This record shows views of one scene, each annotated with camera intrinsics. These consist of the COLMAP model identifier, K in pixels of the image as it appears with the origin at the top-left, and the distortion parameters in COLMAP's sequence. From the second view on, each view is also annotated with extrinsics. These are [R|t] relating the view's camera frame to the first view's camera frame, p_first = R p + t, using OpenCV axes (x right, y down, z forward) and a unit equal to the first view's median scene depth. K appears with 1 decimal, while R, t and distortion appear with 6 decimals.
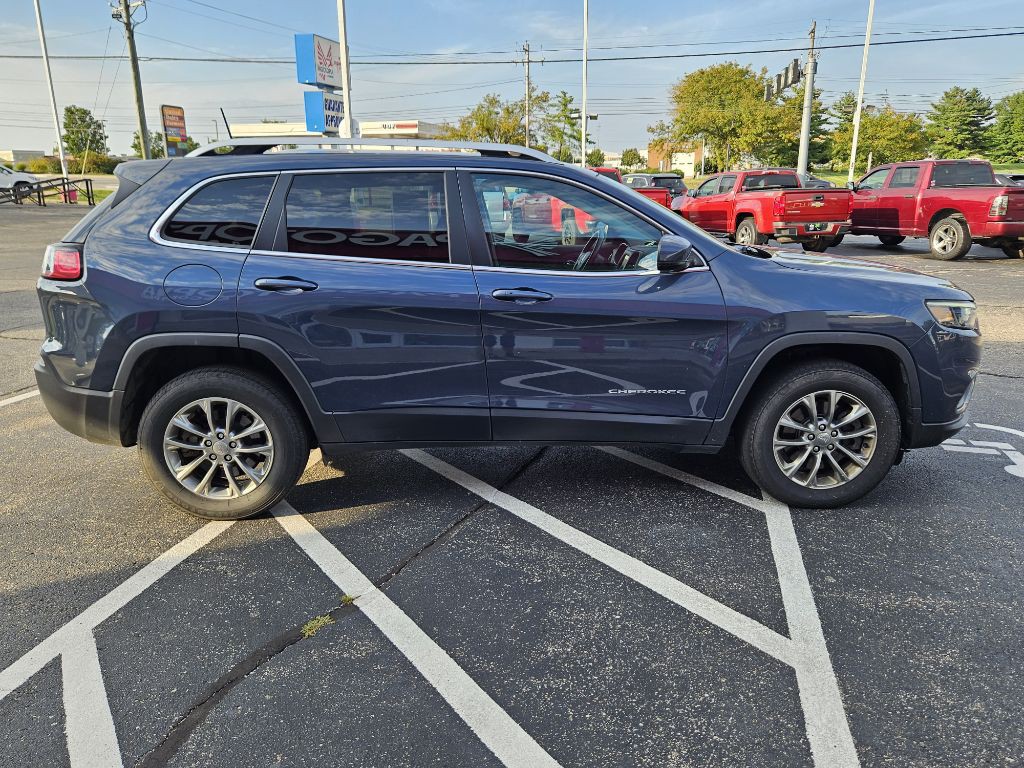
lens RADIAL K [[768.4, 0, 517.4], [0, 768.4, 379.3], [0, 0, 1]] dist [0.084059, -0.077374]
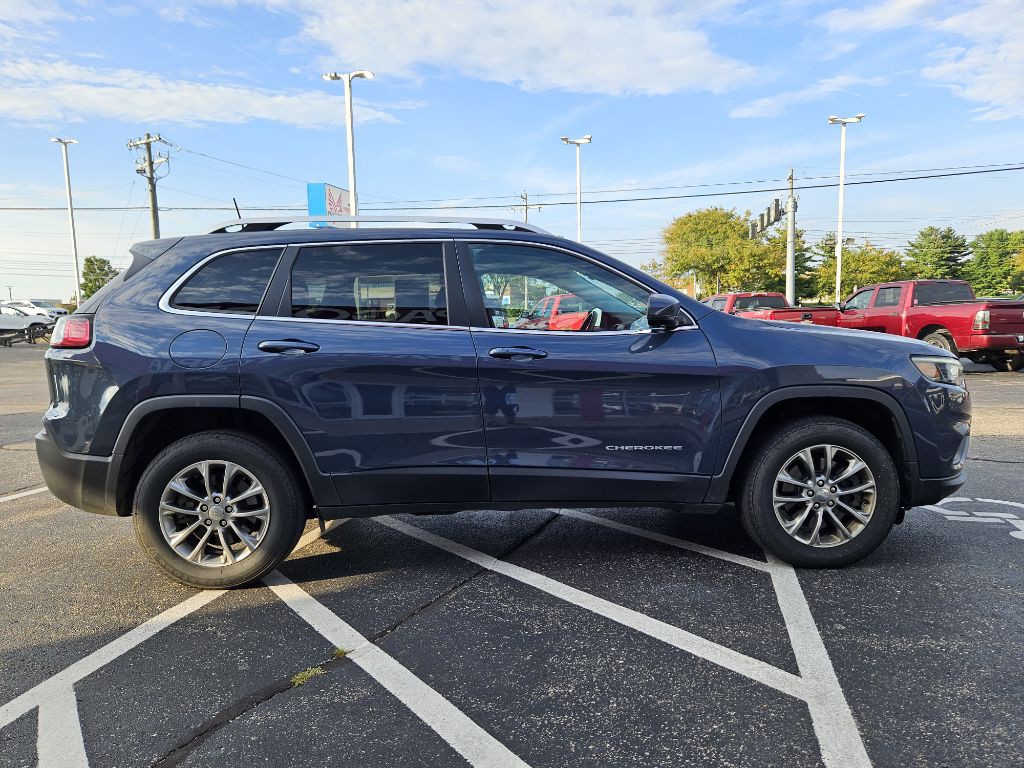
lens RADIAL K [[765.6, 0, 522.5], [0, 765.6, 385.3], [0, 0, 1]] dist [0.083900, -0.077192]
pose [[0.999865, -0.015839, 0.004366, 0.006358], [0.016344, 0.985955, -0.166211, 0.096622], [-0.001672, 0.166260, 0.986081, -0.002673]]
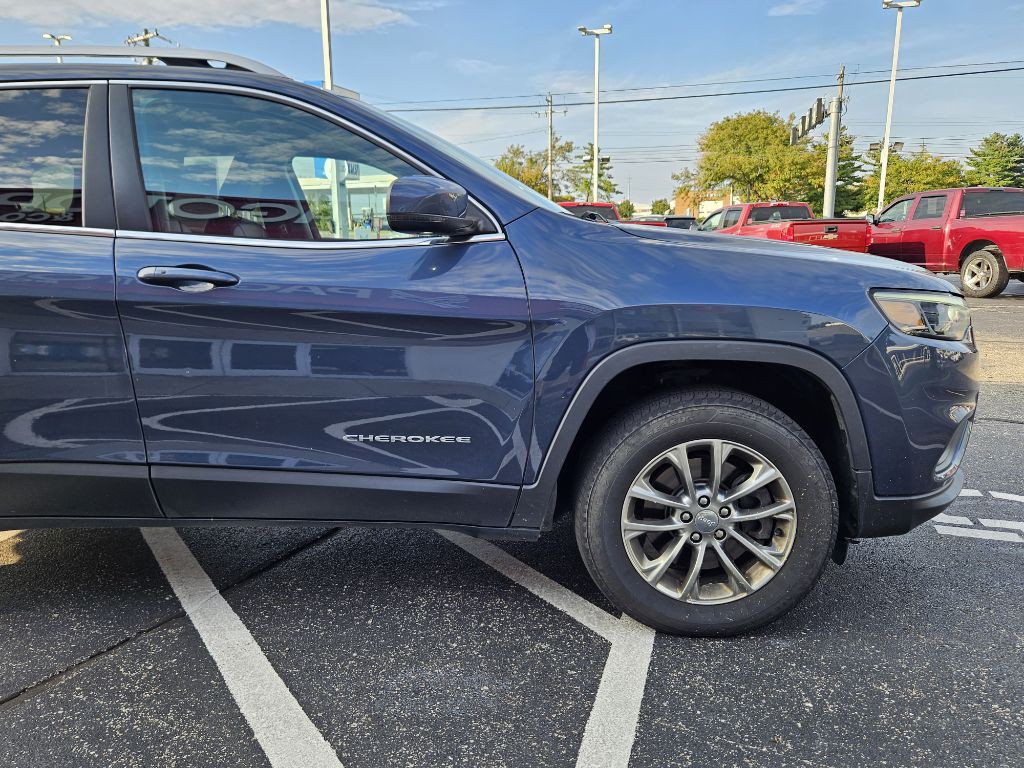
lens RADIAL K [[766.5, 0, 507.0], [0, 766.5, 381.5], [0, 0, 1]] dist [0.082099, -0.074876]
pose [[0.998240, 0.004266, -0.059143, 0.273793], [-0.007970, 0.998011, -0.062537, 0.007860], [0.058758, 0.062898, 0.996289, 0.387754]]
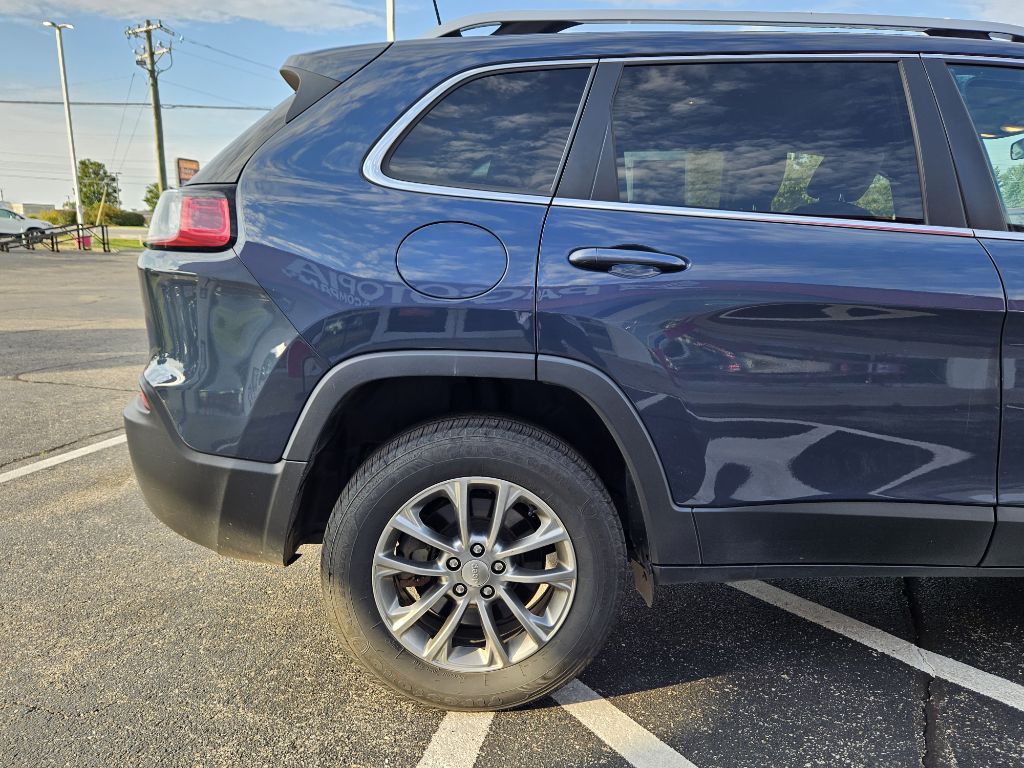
lens RADIAL K [[765.6, 0, 522.5], [0, 765.6, 385.3], [0, 0, 1]] dist [0.083900, -0.077192]
pose [[0.999895, 0.012210, 0.007813, -0.346953], [-0.011658, 0.997675, -0.067146, -0.003475], [-0.008615, 0.067048, 0.997713, 0.459942]]
